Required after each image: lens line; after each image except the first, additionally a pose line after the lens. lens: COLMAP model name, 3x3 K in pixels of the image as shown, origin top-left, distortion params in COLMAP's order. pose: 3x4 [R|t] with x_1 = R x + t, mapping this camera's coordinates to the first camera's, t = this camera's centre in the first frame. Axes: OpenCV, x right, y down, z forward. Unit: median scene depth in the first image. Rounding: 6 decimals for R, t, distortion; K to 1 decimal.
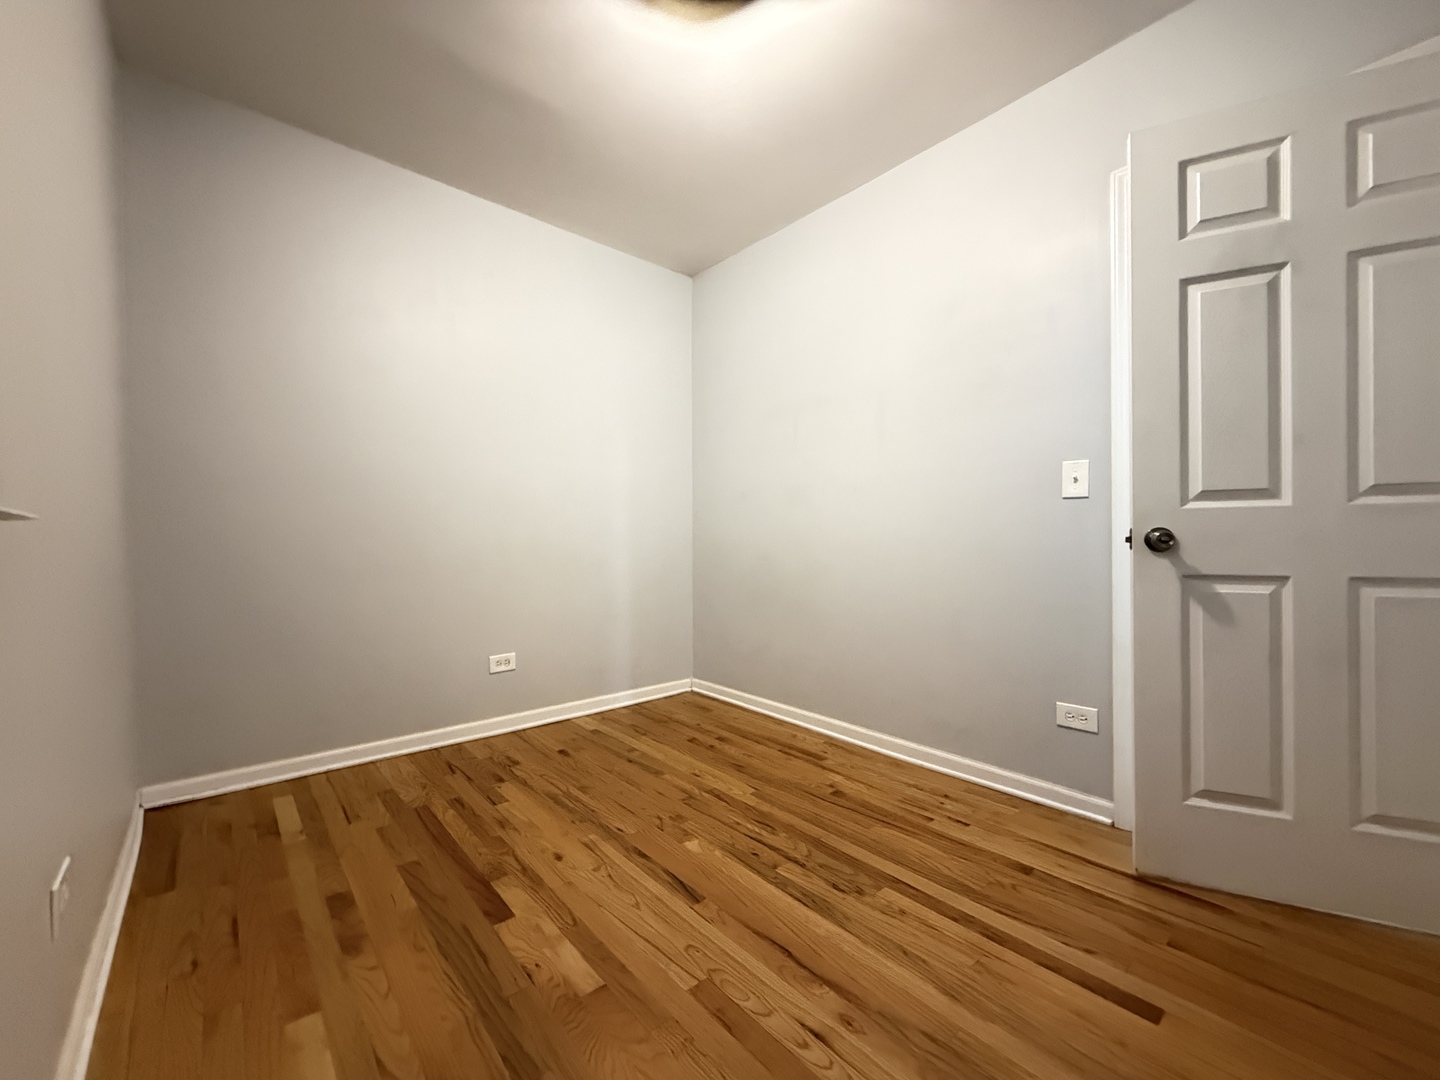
lens RADIAL K [[574.4, 0, 726.5], [0, 574.4, 538.1], [0, 0, 1]] dist [-0.000856, 0.000659]
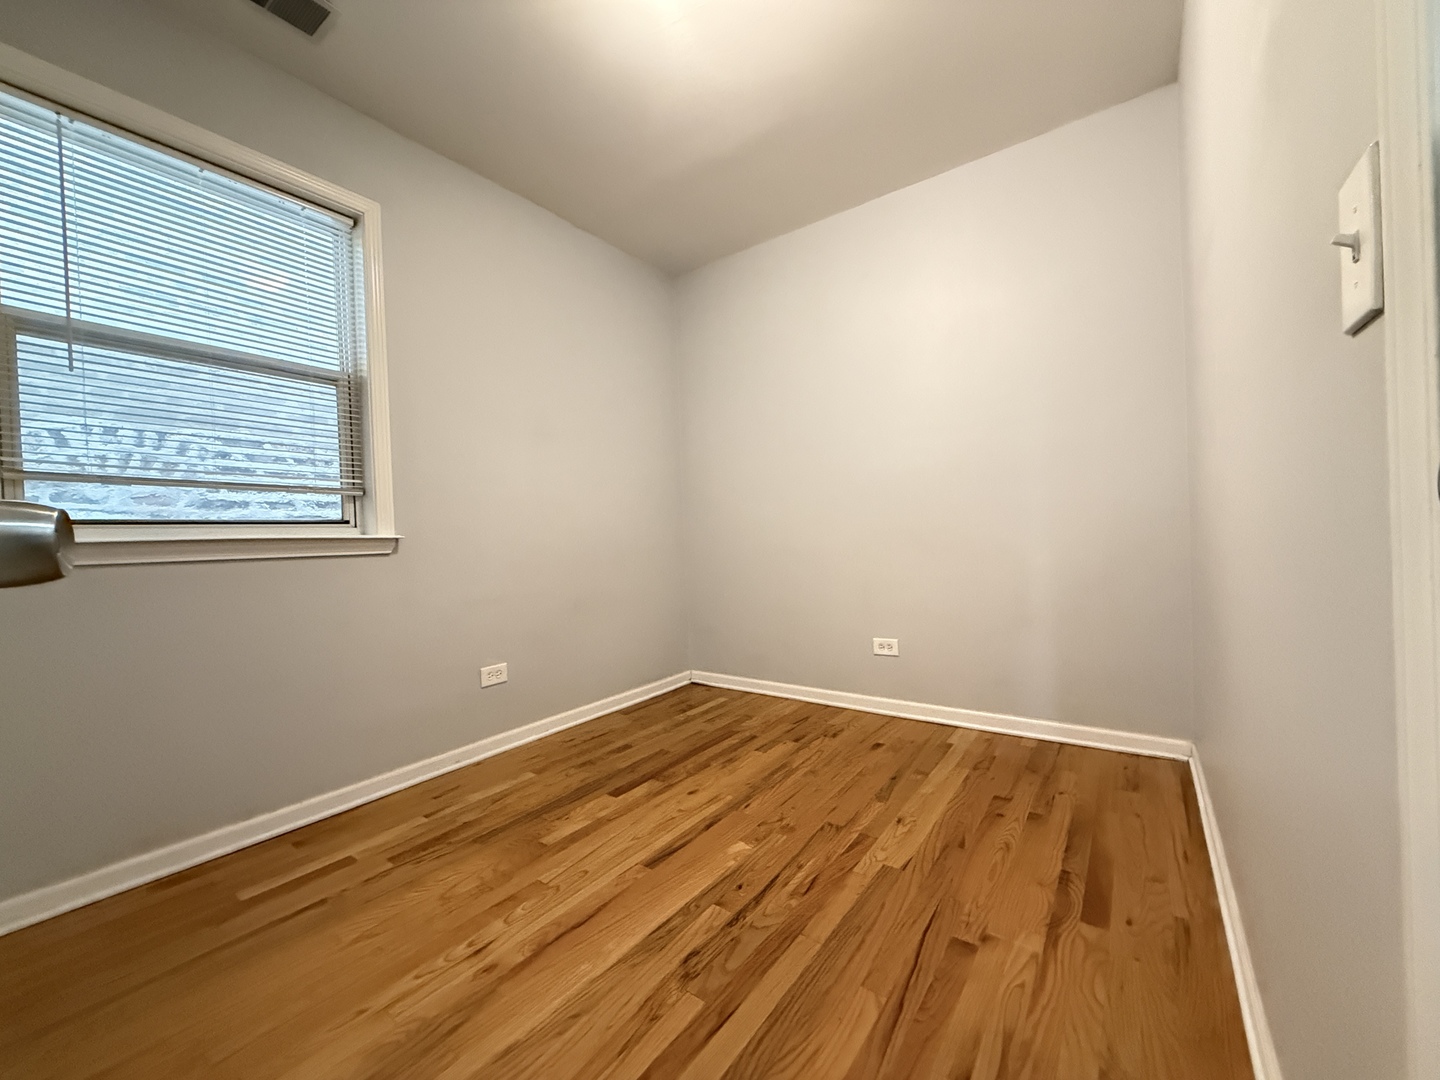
lens RADIAL K [[574.4, 0, 714.9], [0, 574.4, 540.2], [0, 0, 1]] dist [-0.000856, 0.000659]
pose [[0.210353, 0.001879, -0.977624, 0.779176], [0.039125, 0.999181, 0.010339, 0.001935], [0.976842, -0.040424, 0.210107, 0.682092]]
